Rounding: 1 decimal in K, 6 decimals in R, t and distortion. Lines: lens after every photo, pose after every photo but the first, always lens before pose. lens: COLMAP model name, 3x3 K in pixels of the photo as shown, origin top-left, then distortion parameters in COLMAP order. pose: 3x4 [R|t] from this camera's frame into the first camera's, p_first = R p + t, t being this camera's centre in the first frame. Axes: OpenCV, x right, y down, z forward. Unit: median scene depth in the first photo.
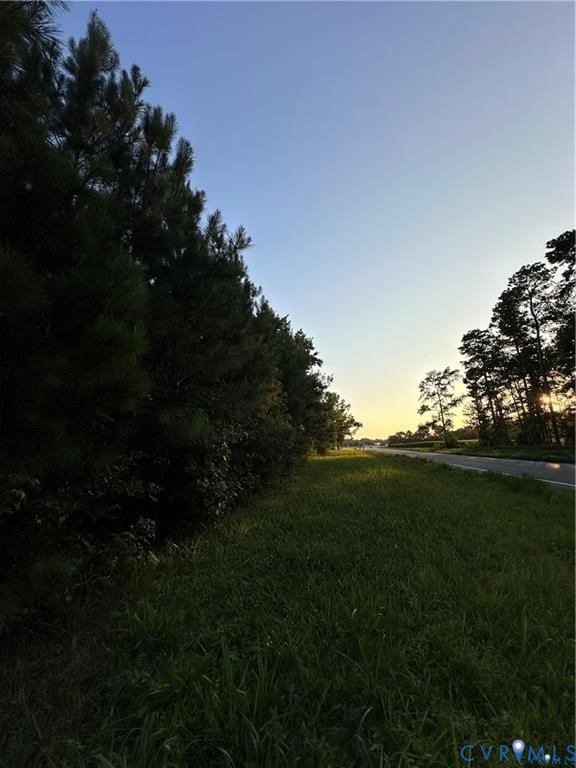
lens RADIAL K [[305.7, 0, 287.2], [0, 305.7, 385.6], [0, 0, 1]] dist [-0.002136, -0.000237]
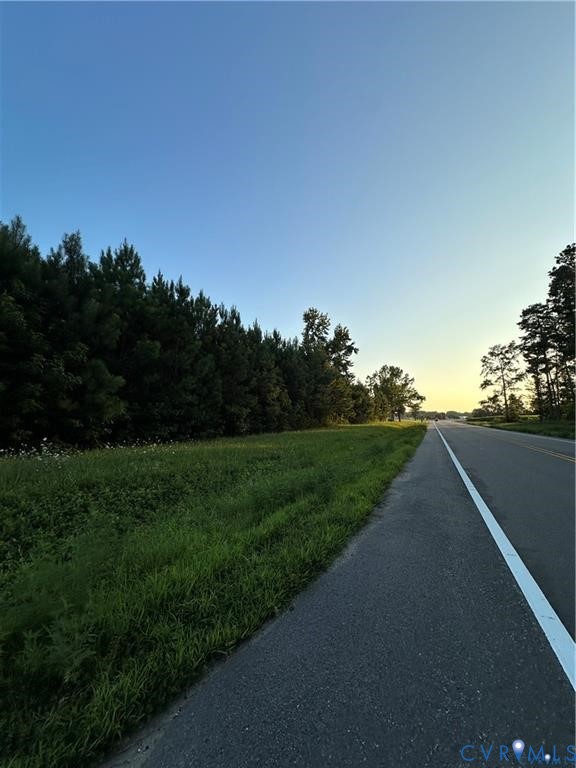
lens RADIAL K [[308.0, 0, 288.0], [0, 308.0, 384.2], [0, 0, 1]] dist [-0.001509, 0.000075]
pose [[0.968952, -0.003362, -0.247225, 0.069932], [0.025609, 0.995894, 0.086827, -0.026244], [0.245918, -0.090463, 0.965060, -0.136403]]
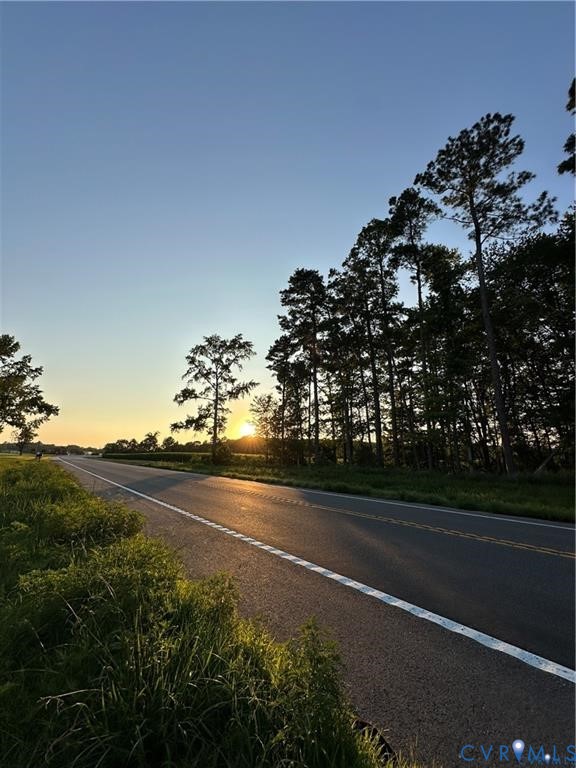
lens RADIAL K [[305.7, 0, 287.2], [0, 305.7, 385.6], [0, 0, 1]] dist [-0.002136, -0.000237]
pose [[0.661112, 0.221900, 0.716723, 0.158931], [-0.193162, 0.973402, -0.123195, 0.097573], [-0.724997, -0.056998, 0.686390, 0.480315]]
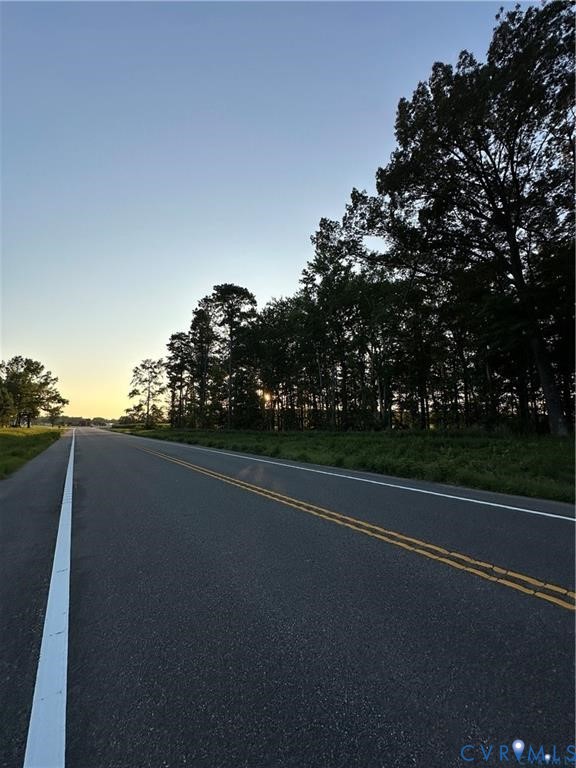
lens RADIAL K [[308.0, 0, 288.0], [0, 308.0, 384.2], [0, 0, 1]] dist [-0.001509, 0.000075]
pose [[0.705162, 0.136625, 0.695759, 0.078401], [-0.172776, 0.984792, -0.018271, -0.026809], [-0.687673, -0.107326, 0.718043, -0.136956]]
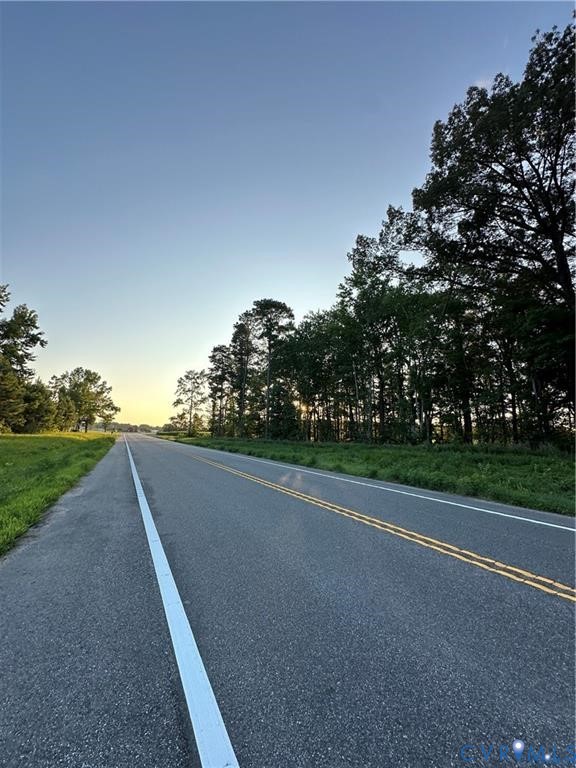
lens RADIAL K [[308.0, 0, 288.0], [0, 308.0, 384.2], [0, 0, 1]] dist [-0.001509, 0.000075]
pose [[0.780478, 0.165093, 0.602992, 0.070075], [-0.184034, 0.982438, -0.030779, -0.028410], [-0.597483, -0.086949, 0.797154, -0.145314]]
